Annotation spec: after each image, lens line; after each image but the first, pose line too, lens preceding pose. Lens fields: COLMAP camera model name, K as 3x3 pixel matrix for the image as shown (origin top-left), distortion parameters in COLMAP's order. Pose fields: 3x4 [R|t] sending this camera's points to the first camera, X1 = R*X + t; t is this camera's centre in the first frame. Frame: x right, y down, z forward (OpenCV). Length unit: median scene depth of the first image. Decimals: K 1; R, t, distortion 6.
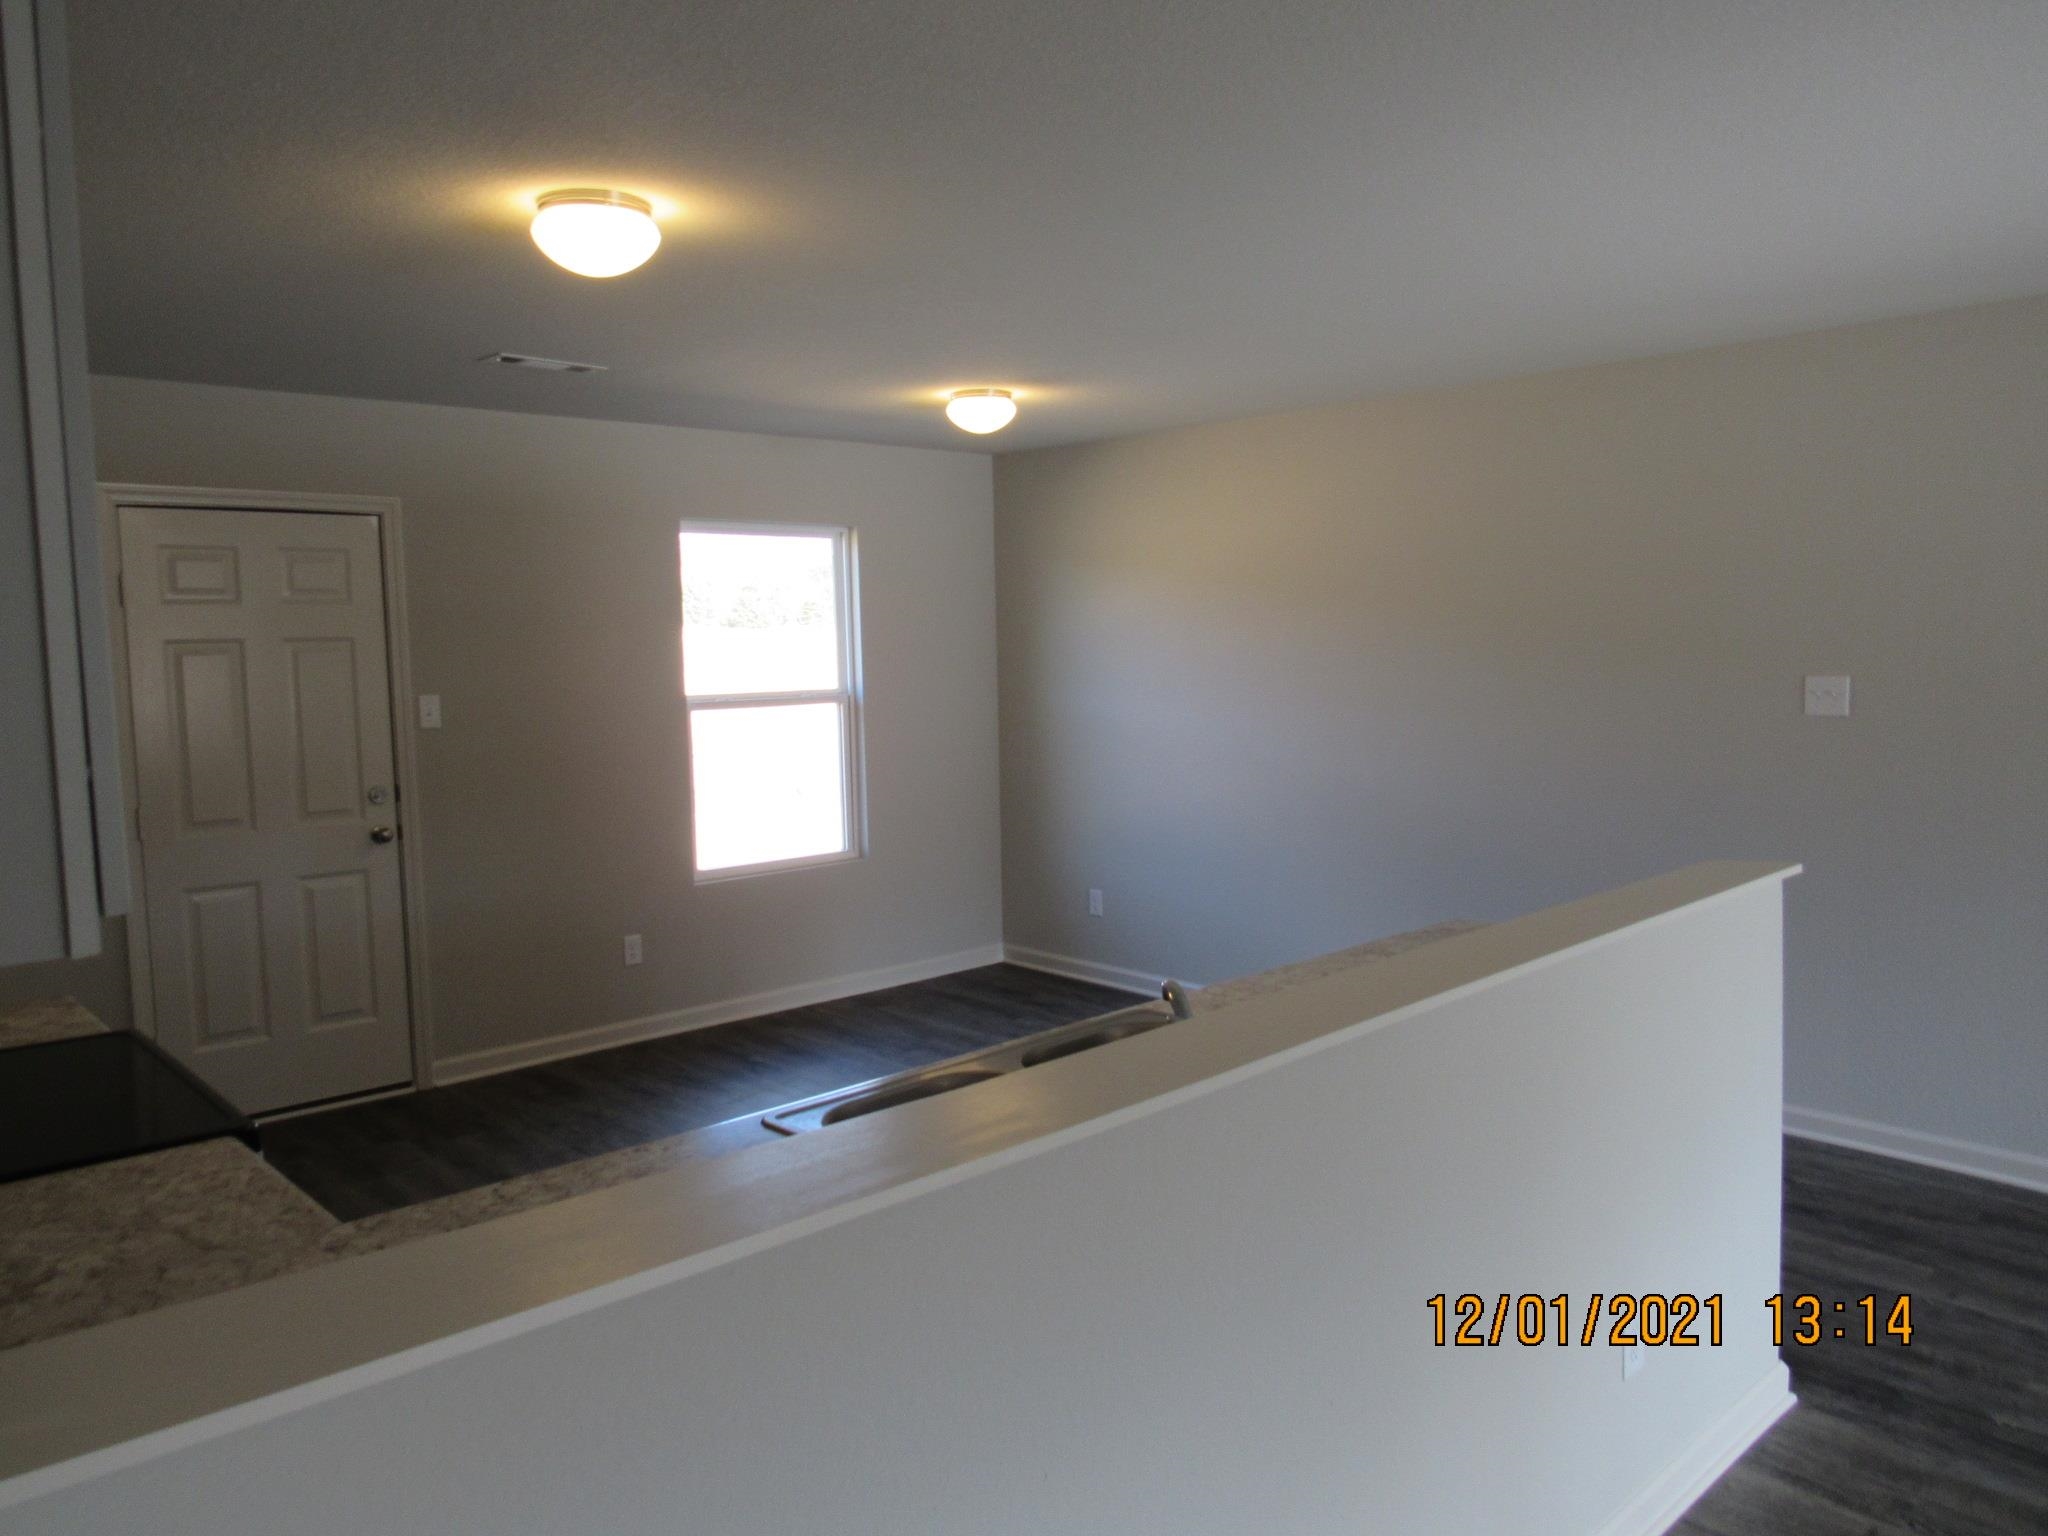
lens RADIAL K [[1489.2, 0, 1015.6], [0, 1489.2, 771.2], [0, 0, 1]] dist [0.013953, 0.005916]
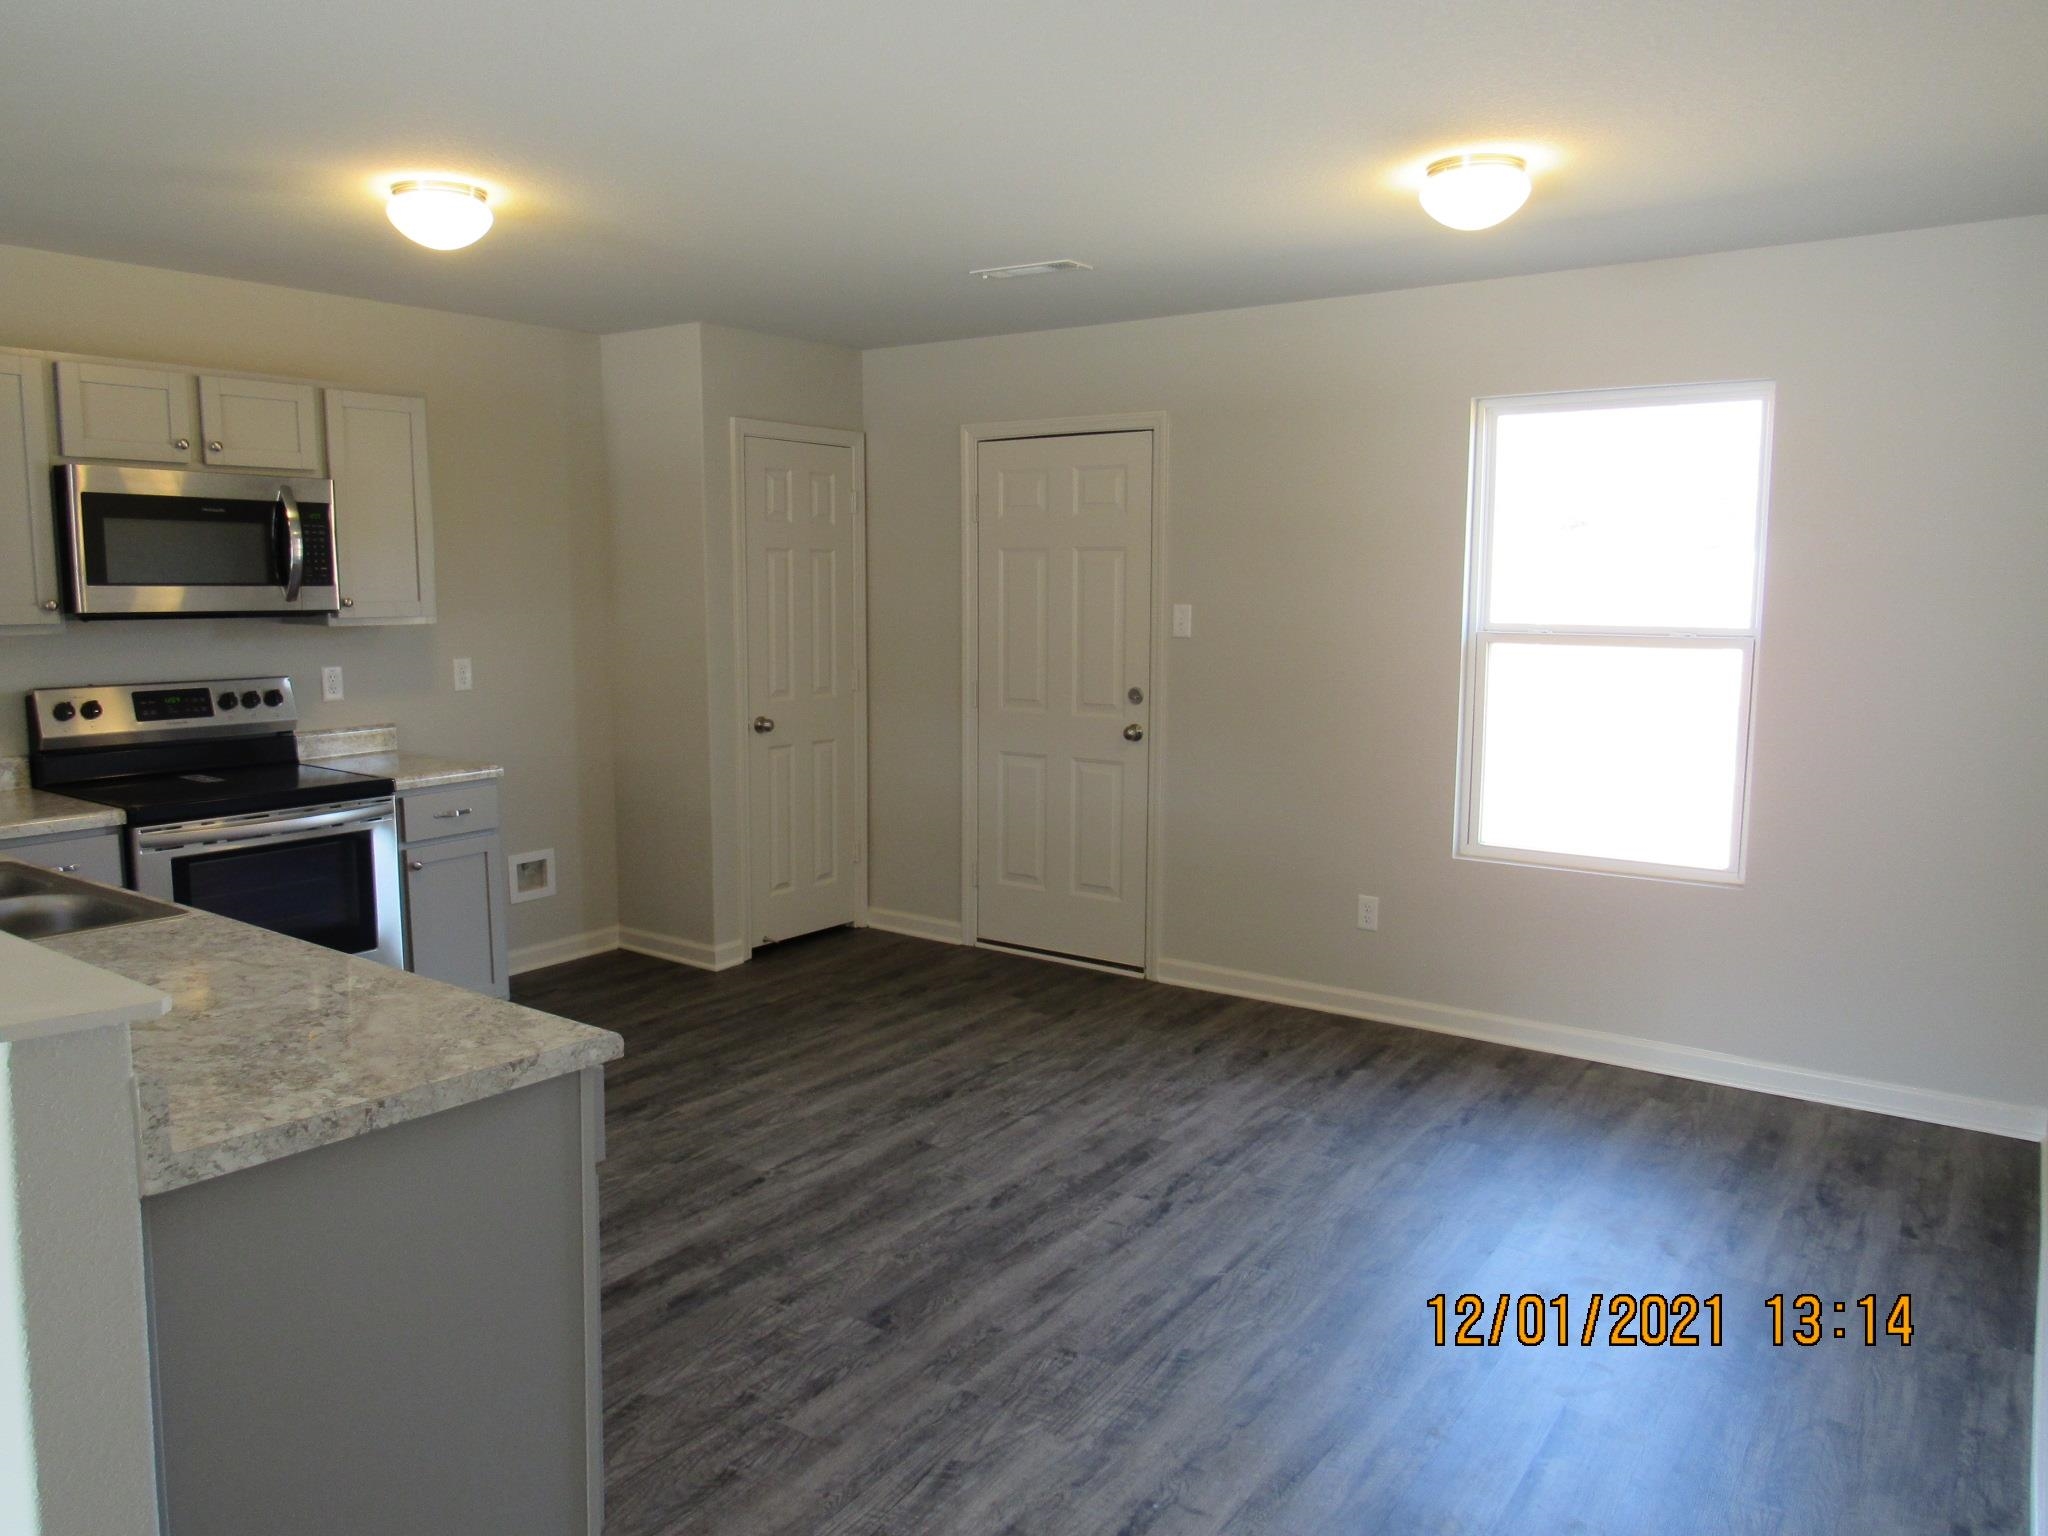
lens RADIAL K [[1489.2, 0, 1018.7], [0, 1489.2, 764.8], [0, 0, 1]] dist [0.013953, 0.005916]
pose [[0.199991, 0.140475, -0.969675, 0.583270], [-0.095751, 0.987734, 0.123343, -0.057346], [0.975108, 0.068180, 0.210988, 0.676897]]
